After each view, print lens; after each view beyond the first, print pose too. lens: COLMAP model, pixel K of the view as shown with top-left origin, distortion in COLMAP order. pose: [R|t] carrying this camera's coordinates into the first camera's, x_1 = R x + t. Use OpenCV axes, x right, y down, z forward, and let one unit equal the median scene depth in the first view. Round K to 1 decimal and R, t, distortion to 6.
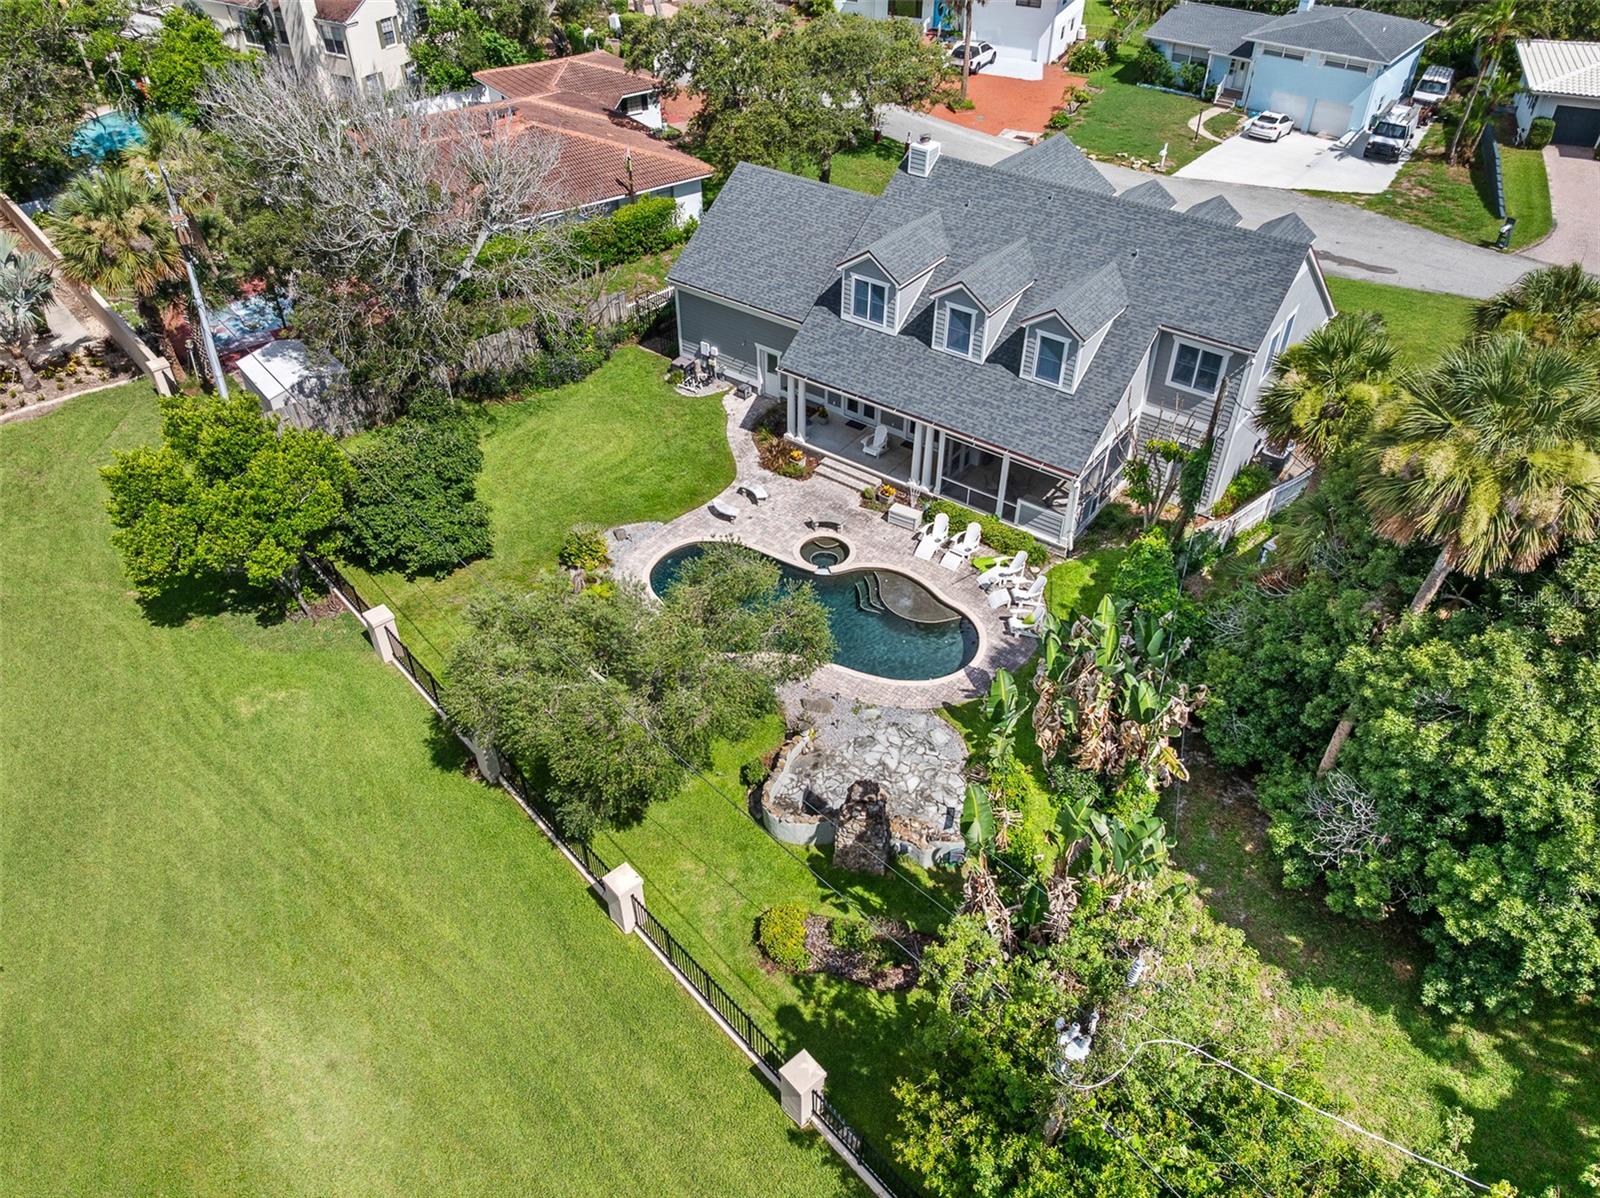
lens RADIAL K [[1131.8, 0, 798.3], [0, 1131.8, 595.2], [0, 0, 1]] dist [-0.034721, -0.002737]
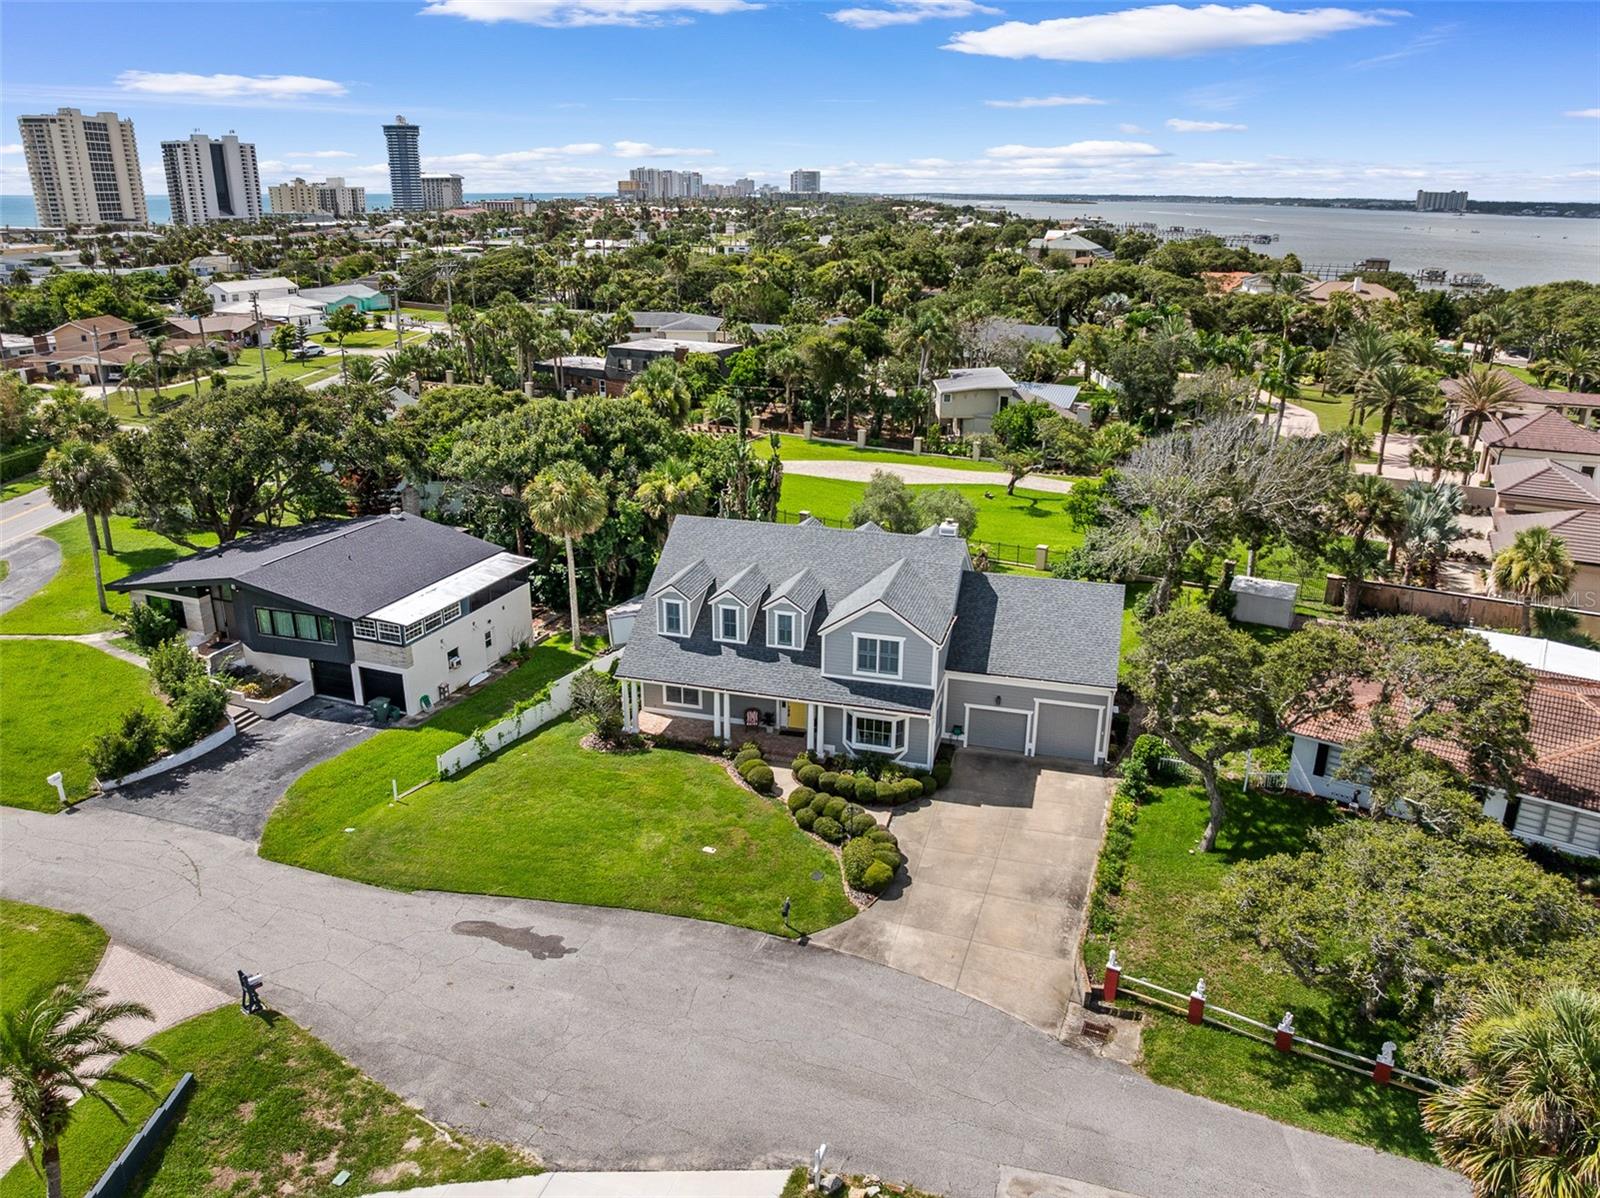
lens RADIAL K [[1134.5, 0, 798.9], [0, 1134.5, 607.5], [0, 0, 1]] dist [-0.040949, 0.005489]
pose [[-0.933920, 0.117909, -0.337476, 0.804484], [-0.234483, 0.510528, 0.827272, -1.534670], [0.269834, 0.851738, -0.449145, 1.771659]]
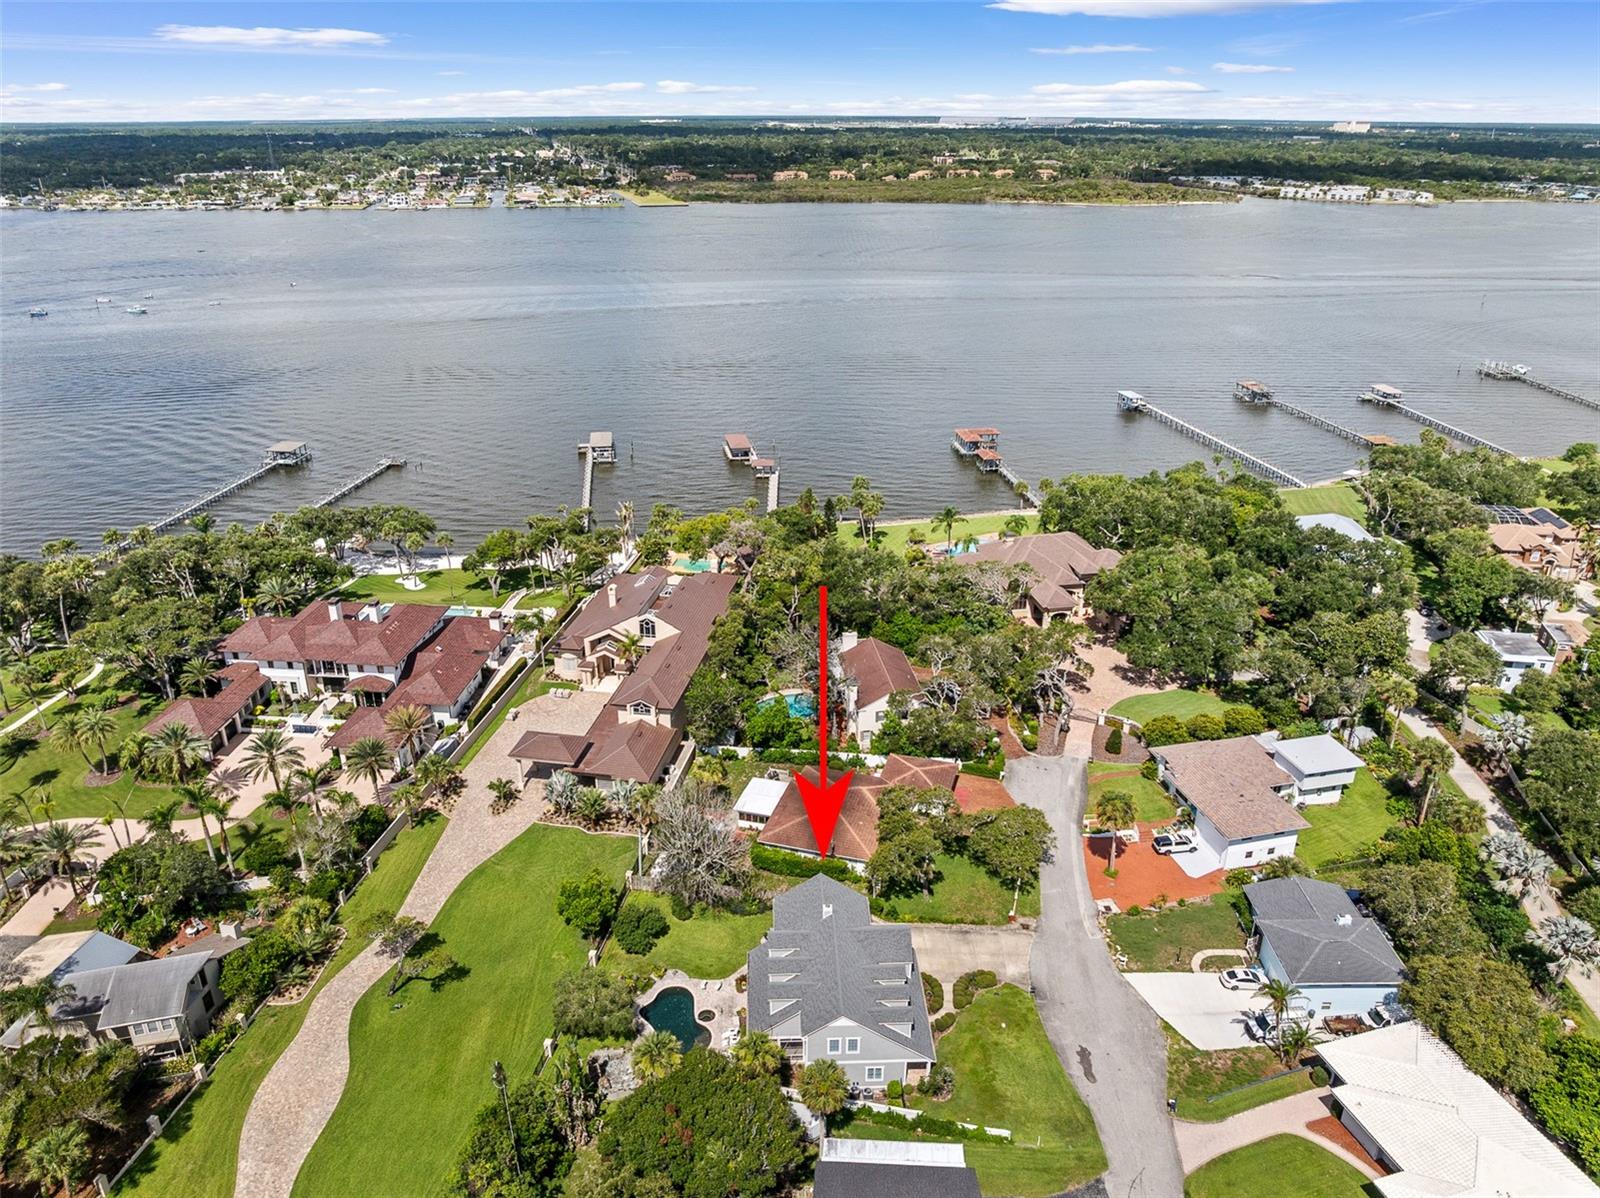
lens RADIAL K [[1134.5, 0, 798.9], [0, 1134.5, 607.5], [0, 0, 1]] dist [-0.040949, 0.005489]
pose [[0.620680, 0.315959, -0.717583, 1.916954], [-0.502418, 0.862898, -0.054628, -0.903320], [0.601941, 0.394433, 0.694327, -1.281256]]
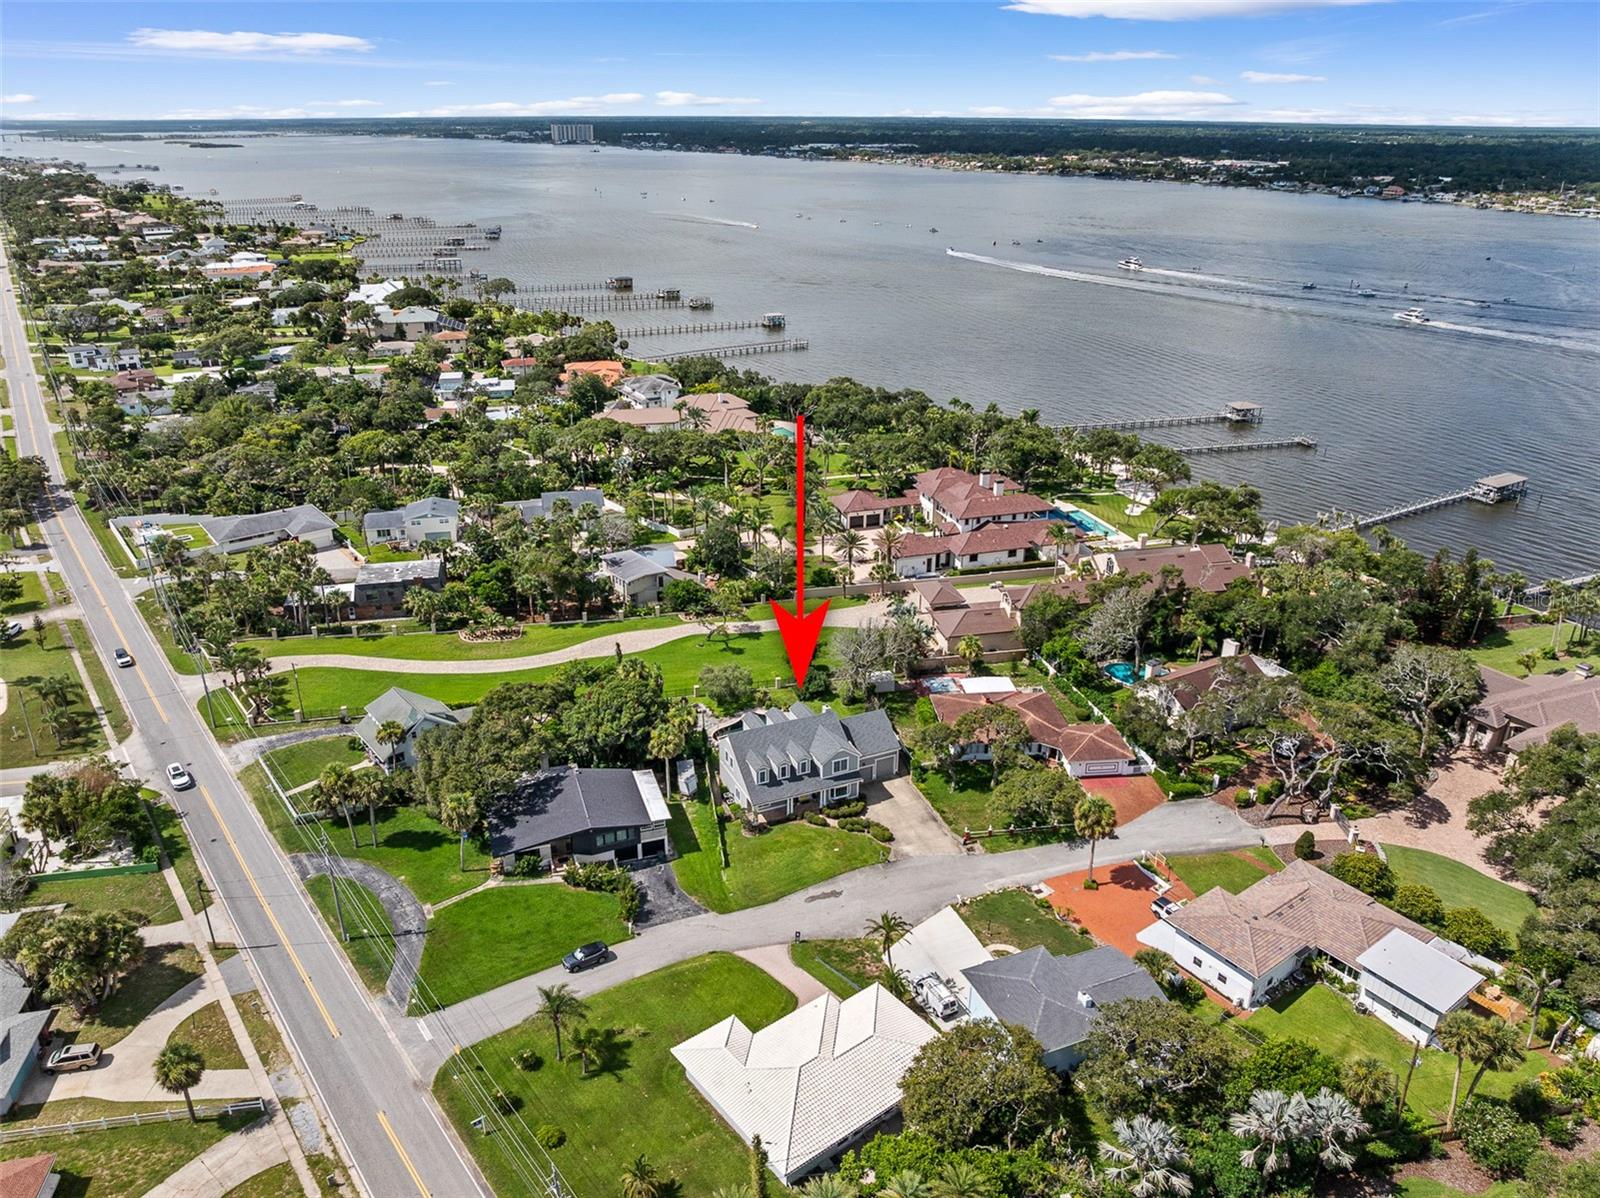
lens RADIAL K [[1134.9, 0, 800.0], [0, 1134.9, 599.0], [0, 0, 1]] dist [-0.039719, 0.005130]
pose [[-0.487857, 0.344827, -0.801929, 3.133587], [-0.562802, 0.577989, 0.590917, -2.874274], [0.667270, 0.739610, -0.087906, 1.088845]]
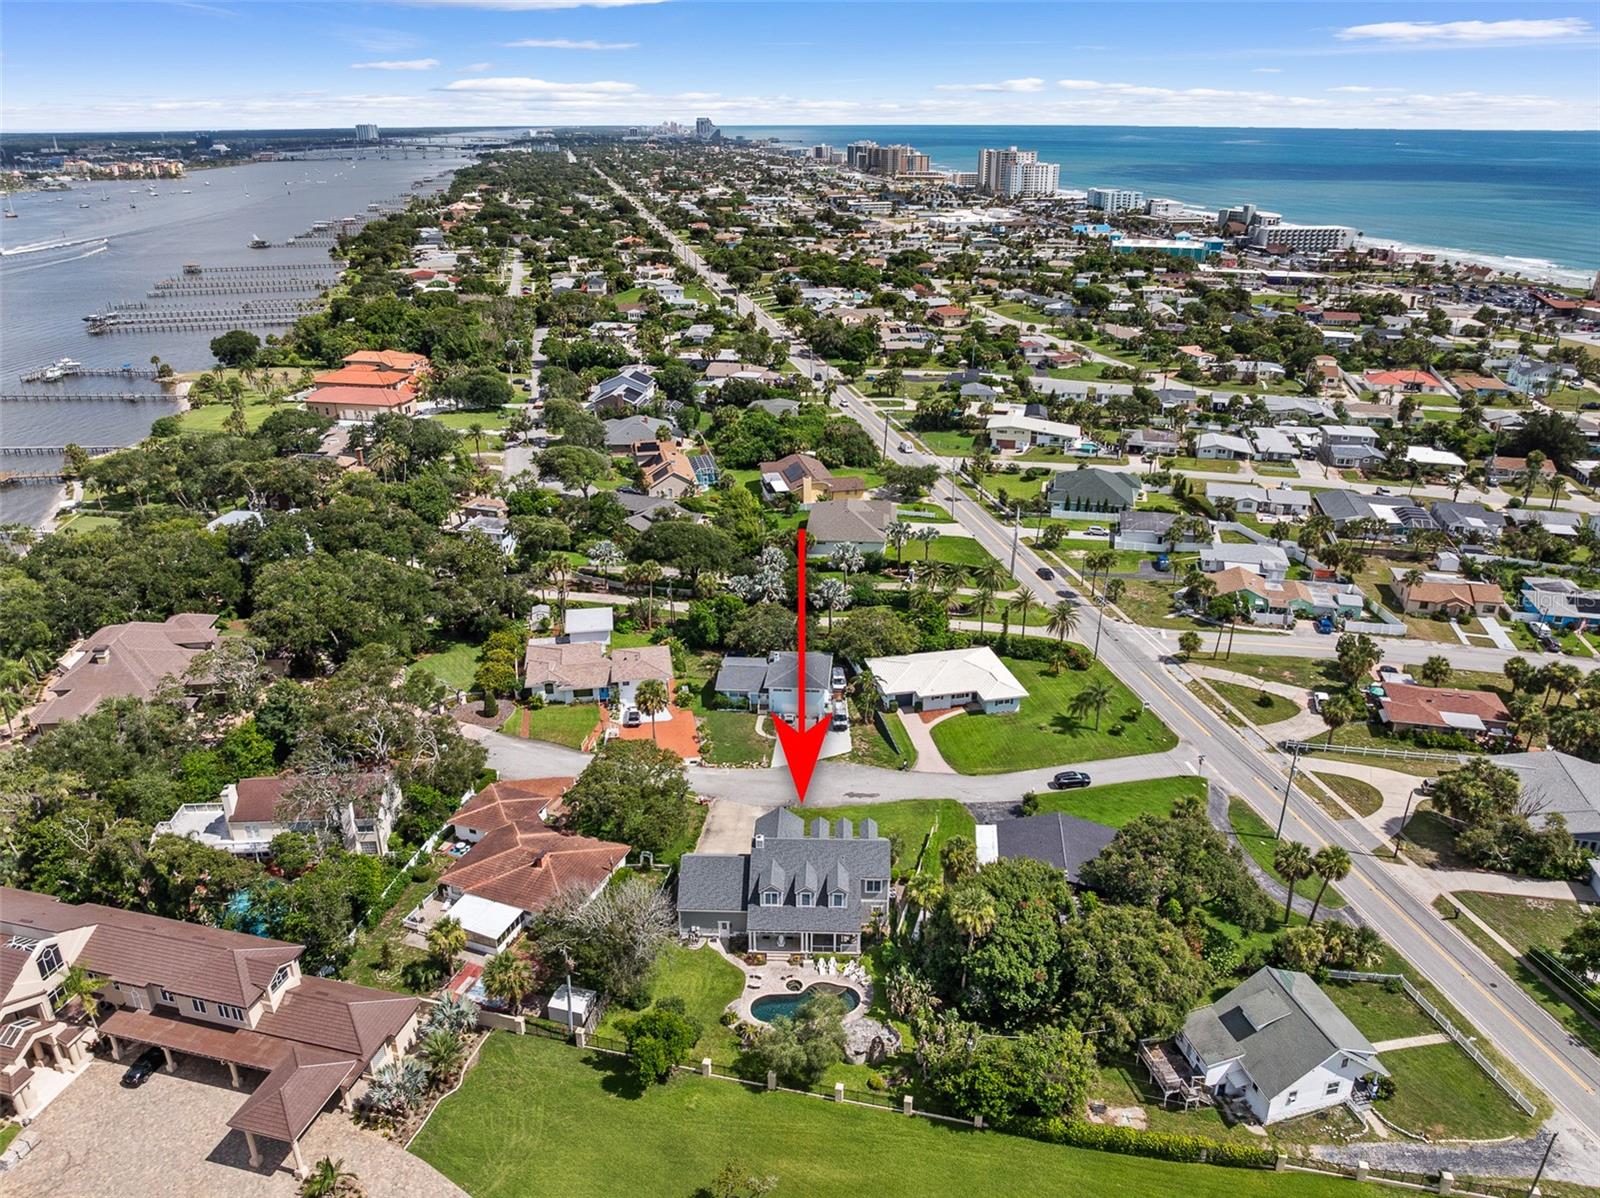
lens RADIAL K [[1134.9, 0, 800.0], [0, 1134.9, 599.0], [0, 0, 1]] dist [-0.039719, 0.005130]
pose [[0.823729, -0.222893, 0.521334, -1.306461], [0.364305, 0.912633, -0.185427, -0.415244], [-0.434456, 0.342666, 0.832964, -1.870400]]
